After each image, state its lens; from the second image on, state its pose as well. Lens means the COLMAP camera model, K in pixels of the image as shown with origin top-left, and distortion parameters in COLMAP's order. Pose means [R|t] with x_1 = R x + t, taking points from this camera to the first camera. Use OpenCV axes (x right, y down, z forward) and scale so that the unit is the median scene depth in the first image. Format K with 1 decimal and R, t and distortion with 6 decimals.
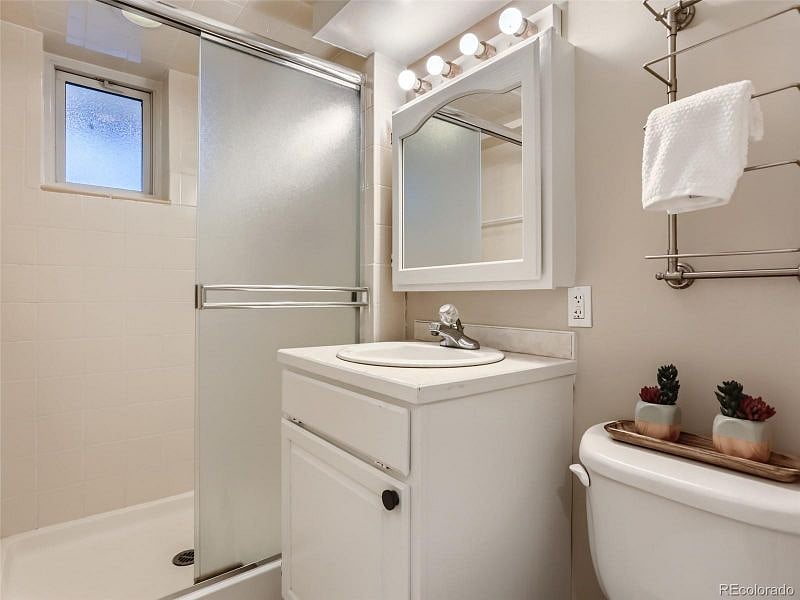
lens RADIAL K [[439.9, 0, 399.7], [0, 439.9, 297.1], [0, 0, 1]] dist [-0.001804, 0.003452]
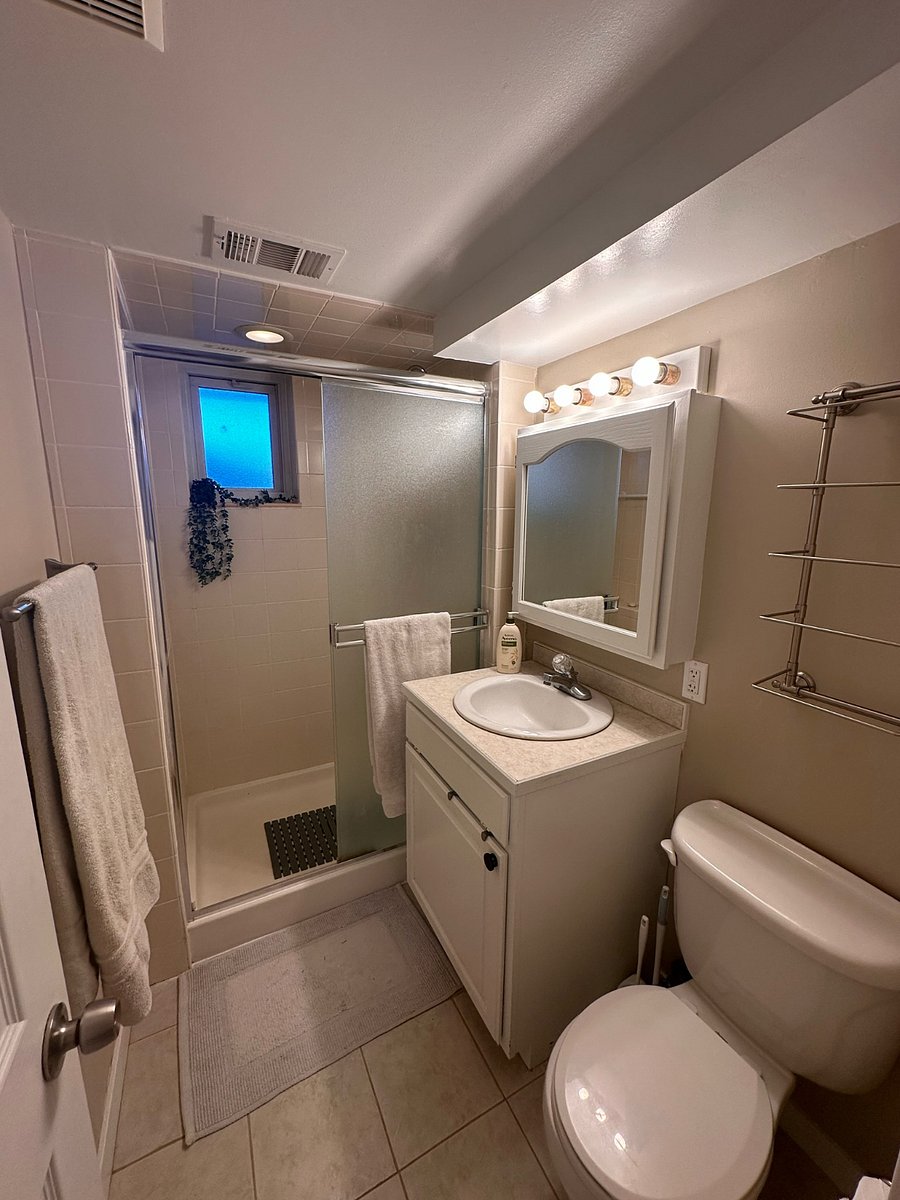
lens RADIAL K [[482.8, 0, 450.7], [0, 482.8, 601.3], [0, 0, 1]] dist [0.013742, 0.000044]
pose [[0.983064, 0.040401, -0.178756, 0.044015], [-0.004647, 0.980580, 0.196067, -0.281002], [0.183206, -0.191915, 0.964160, -0.089064]]
